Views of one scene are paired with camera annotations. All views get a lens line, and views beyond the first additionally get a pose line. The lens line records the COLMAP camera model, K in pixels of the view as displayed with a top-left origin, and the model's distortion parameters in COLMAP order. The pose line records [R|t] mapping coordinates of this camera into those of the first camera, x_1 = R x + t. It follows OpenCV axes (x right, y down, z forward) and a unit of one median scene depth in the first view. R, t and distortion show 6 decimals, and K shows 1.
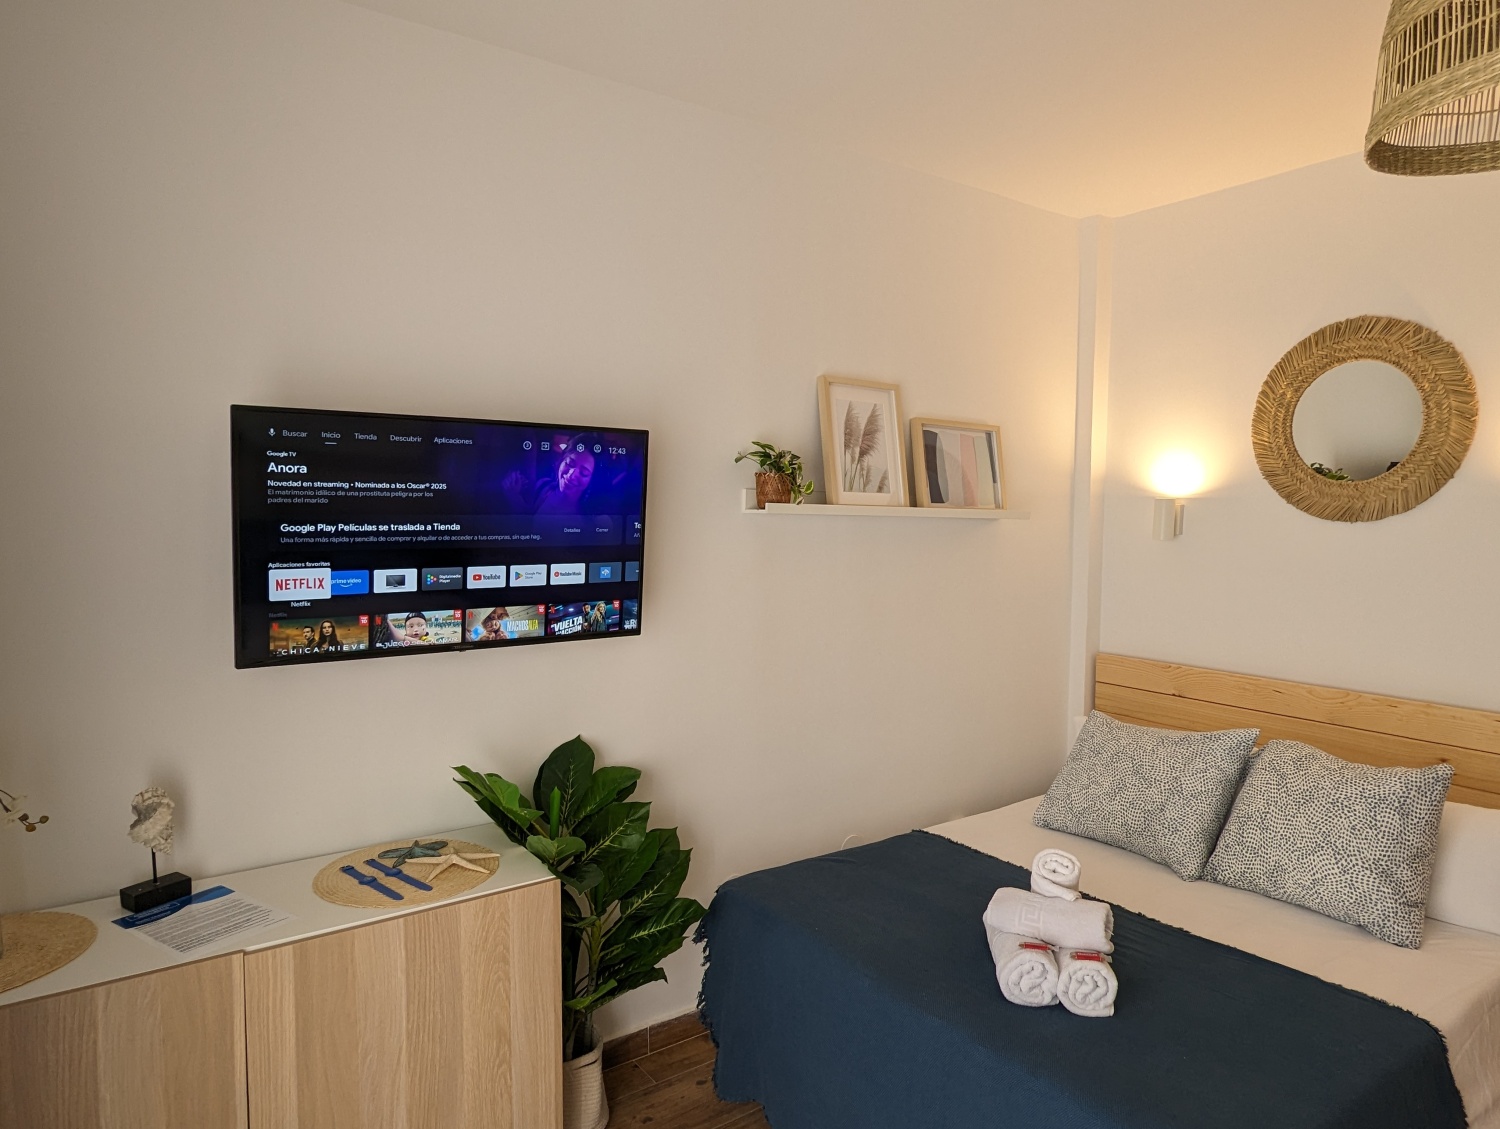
lens RADIAL K [[933.0, 0, 752.7], [0, 933.0, 569.3], [0, 0, 1]] dist [-0.000328, 0.001106]
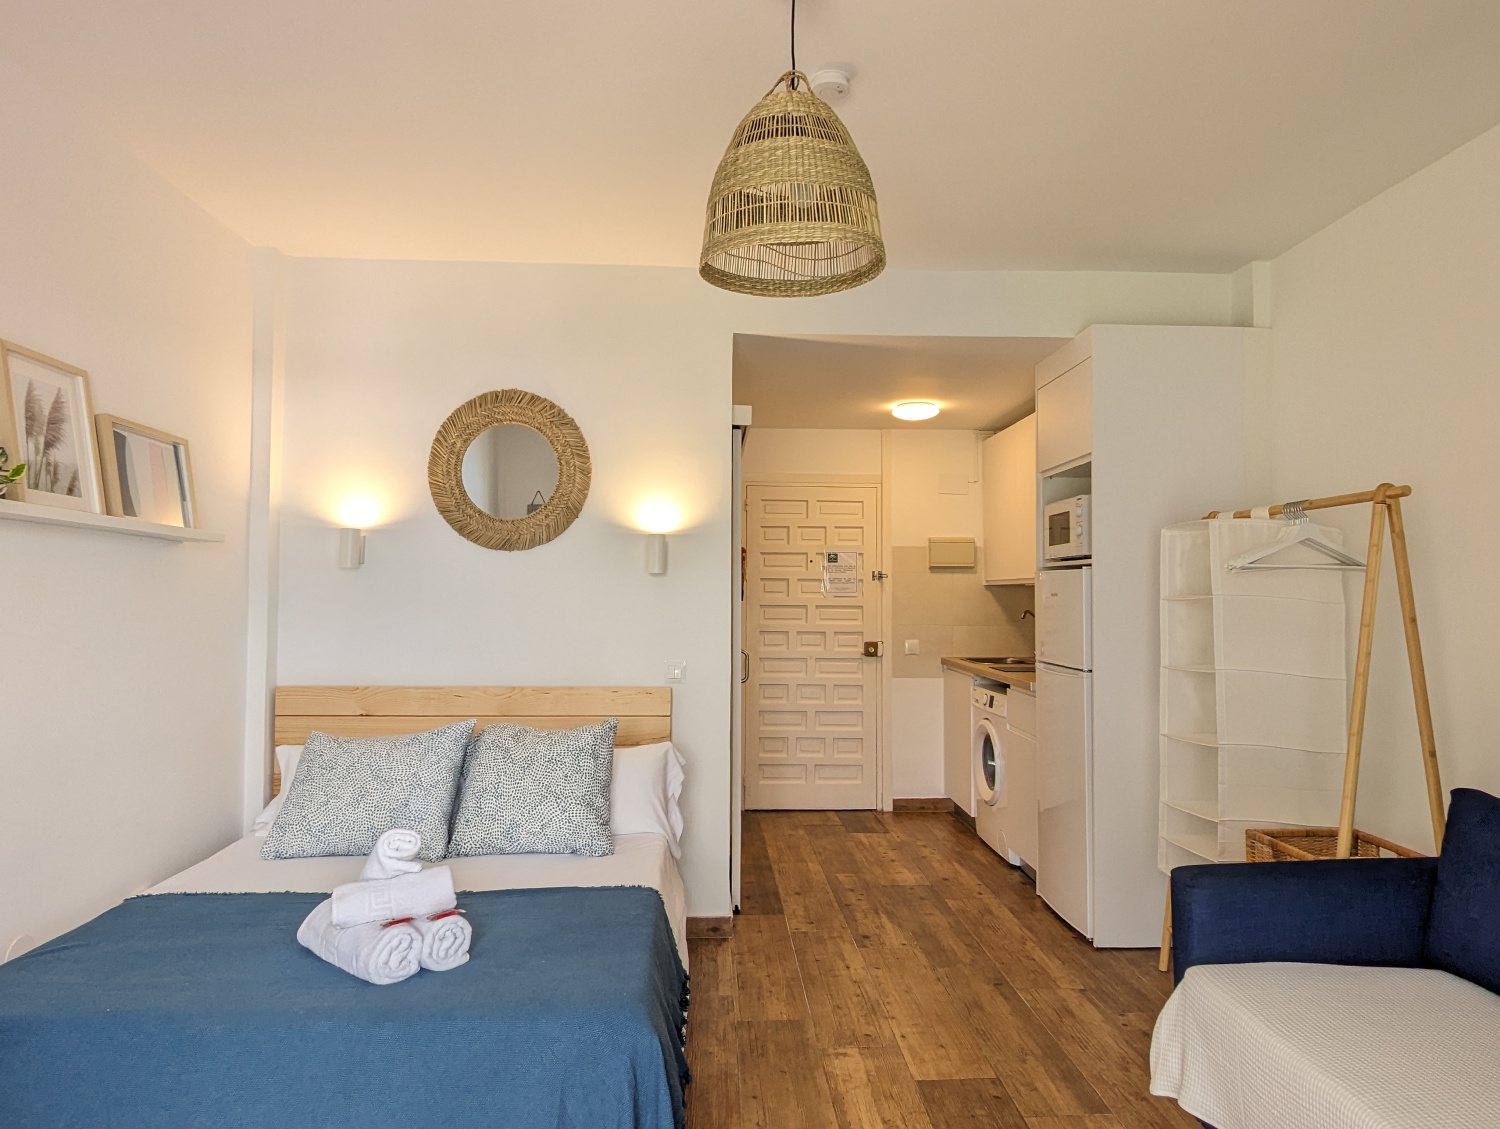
lens RADIAL K [[933.0, 0, 753.9], [0, 933.0, 566.7], [0, 0, 1]] dist [-0.000328, 0.001106]
pose [[0.540229, 0.021304, 0.841248, -0.242315], [0.053101, 0.996824, -0.059344, 0.065033], [-0.839841, 0.076731, 0.537382, 0.059564]]
